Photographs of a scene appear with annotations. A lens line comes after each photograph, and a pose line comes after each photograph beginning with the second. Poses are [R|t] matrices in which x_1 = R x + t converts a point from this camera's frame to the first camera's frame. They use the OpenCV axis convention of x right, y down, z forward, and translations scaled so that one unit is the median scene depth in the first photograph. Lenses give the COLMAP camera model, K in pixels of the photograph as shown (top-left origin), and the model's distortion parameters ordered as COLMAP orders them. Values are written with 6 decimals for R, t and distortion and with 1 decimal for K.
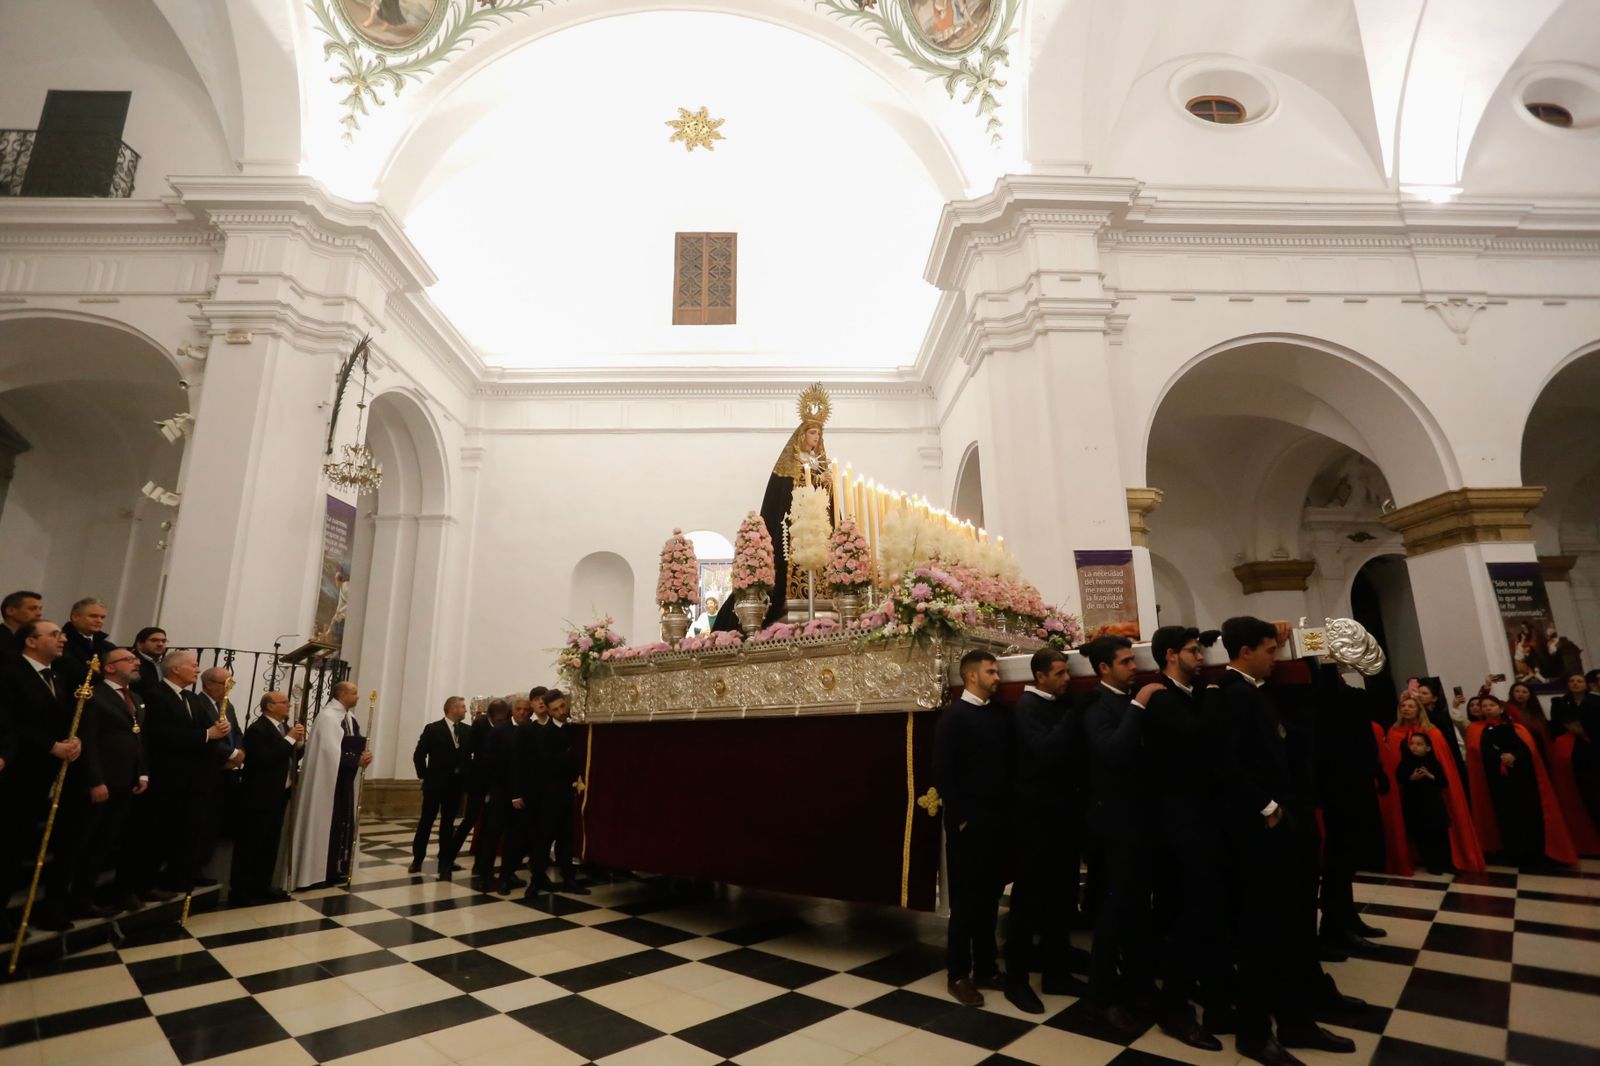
lens RADIAL K [[778.4, 0, 793.1], [0, 778.4, 528.9], [0, 0, 1]] dist [-0.036849, 0.008301]
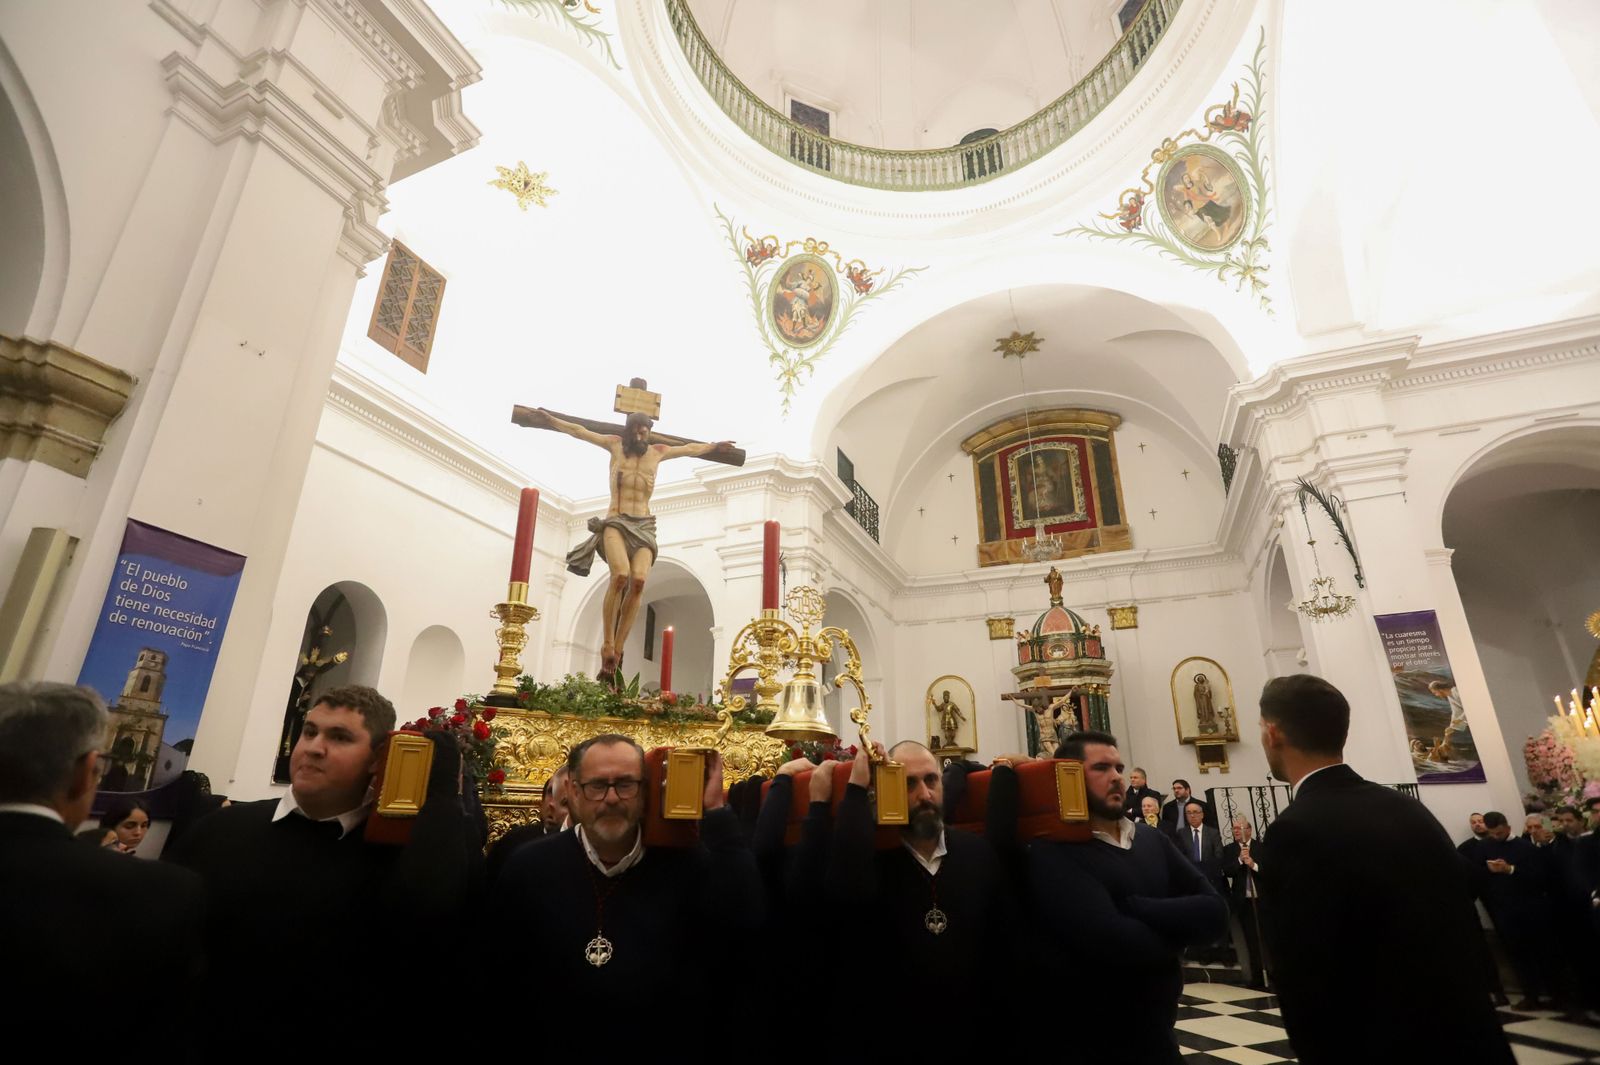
lens RADIAL K [[778.4, 0, 806.3], [0, 778.4, 547.6], [0, 0, 1]] dist [-0.036849, 0.008301]
pose [[-0.400485, -0.310030, -0.862260, 0.558123], [0.224044, 0.879326, -0.420226, 0.120472], [0.888491, -0.361478, -0.282697, 0.552510]]
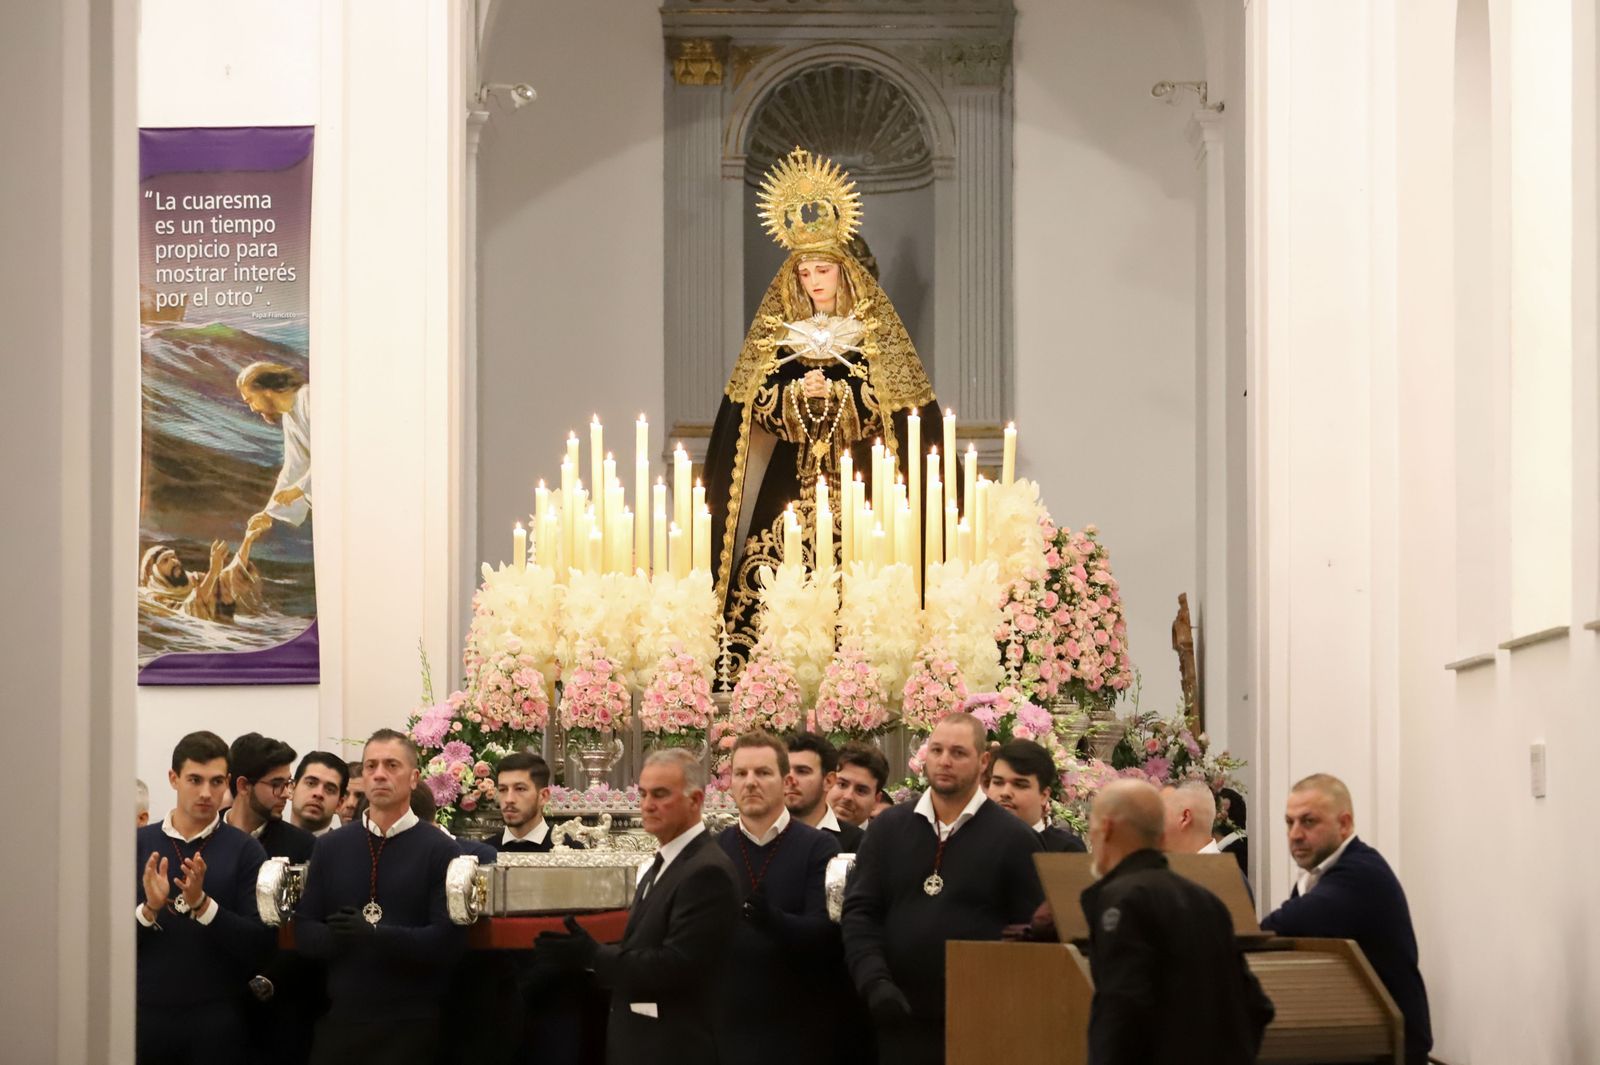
lens RADIAL K [[778.4, 0, 813.1], [0, 778.4, 545.4], [0, 0, 1]] dist [-0.036849, 0.008301]
pose [[-0.003259, 0.012605, -0.999915, -0.260295], [0.240123, 0.970675, 0.011454, 0.154913], [0.970737, -0.240066, -0.006190, 1.062103]]
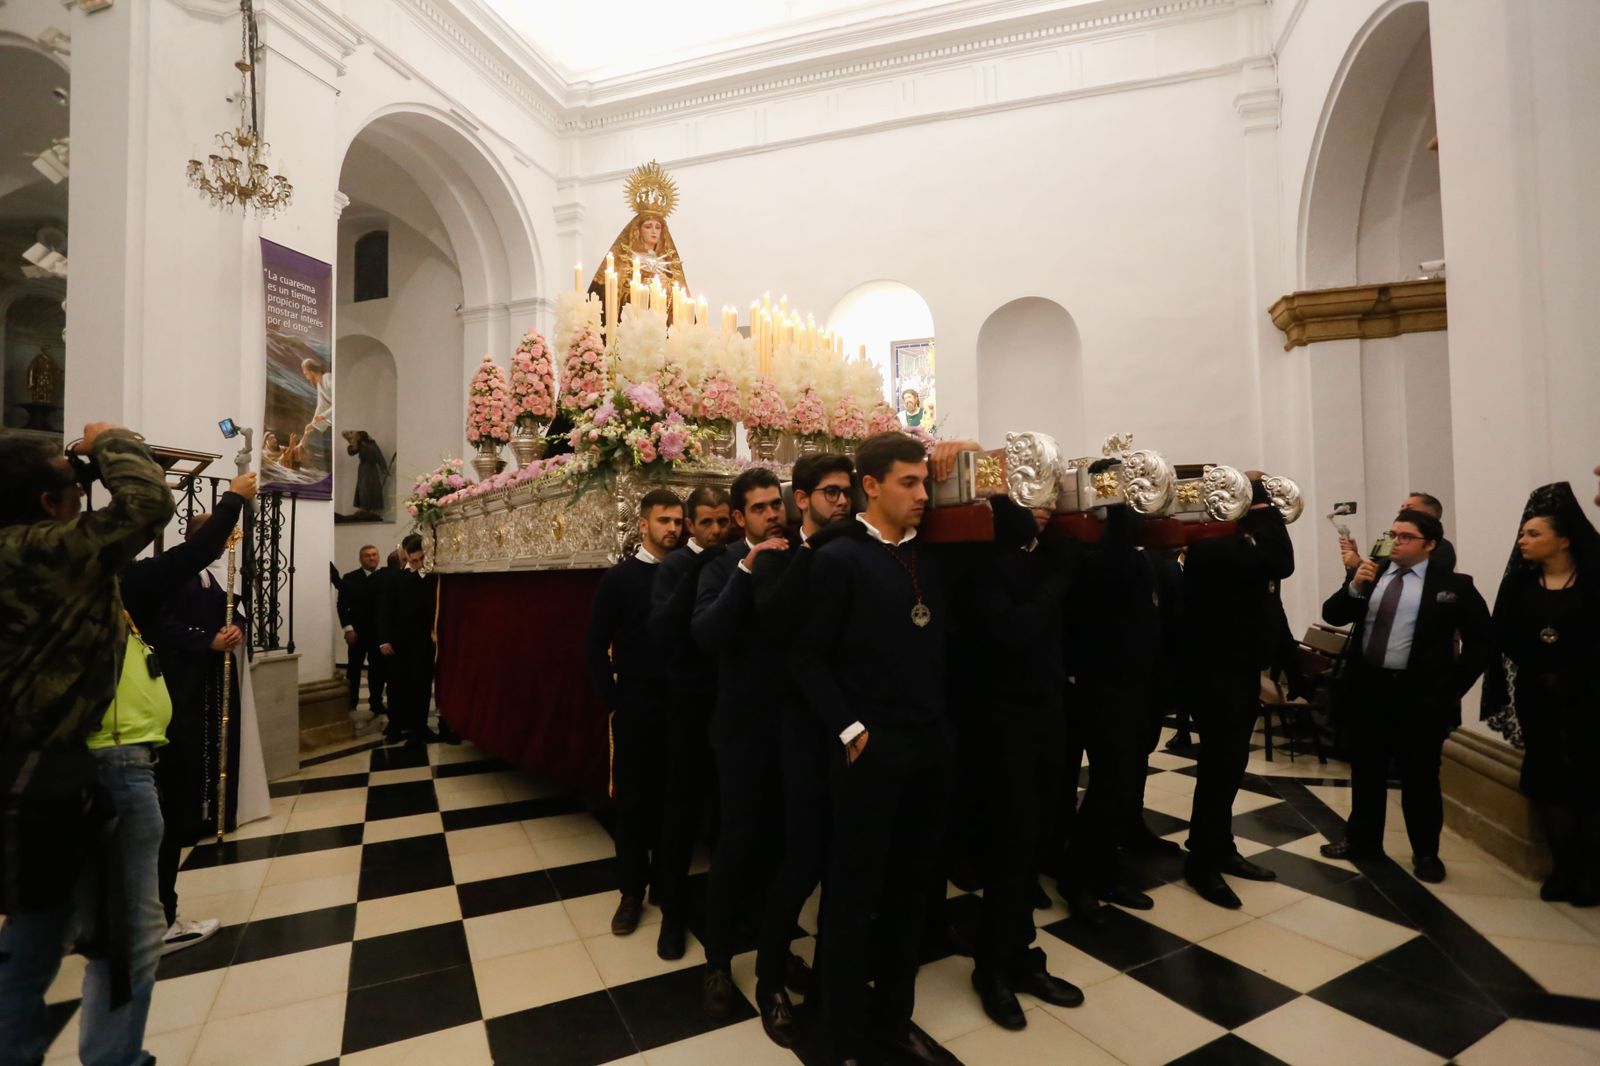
lens RADIAL K [[778.4, 0, 810.5], [0, 778.4, 534.2], [0, 0, 1]] dist [-0.036849, 0.008301]
pose [[0.951009, -0.015387, -0.308780, 0.040970], [0.081368, 0.976006, 0.201970, 0.095745], [0.298263, -0.217200, 0.929442, 0.410076]]
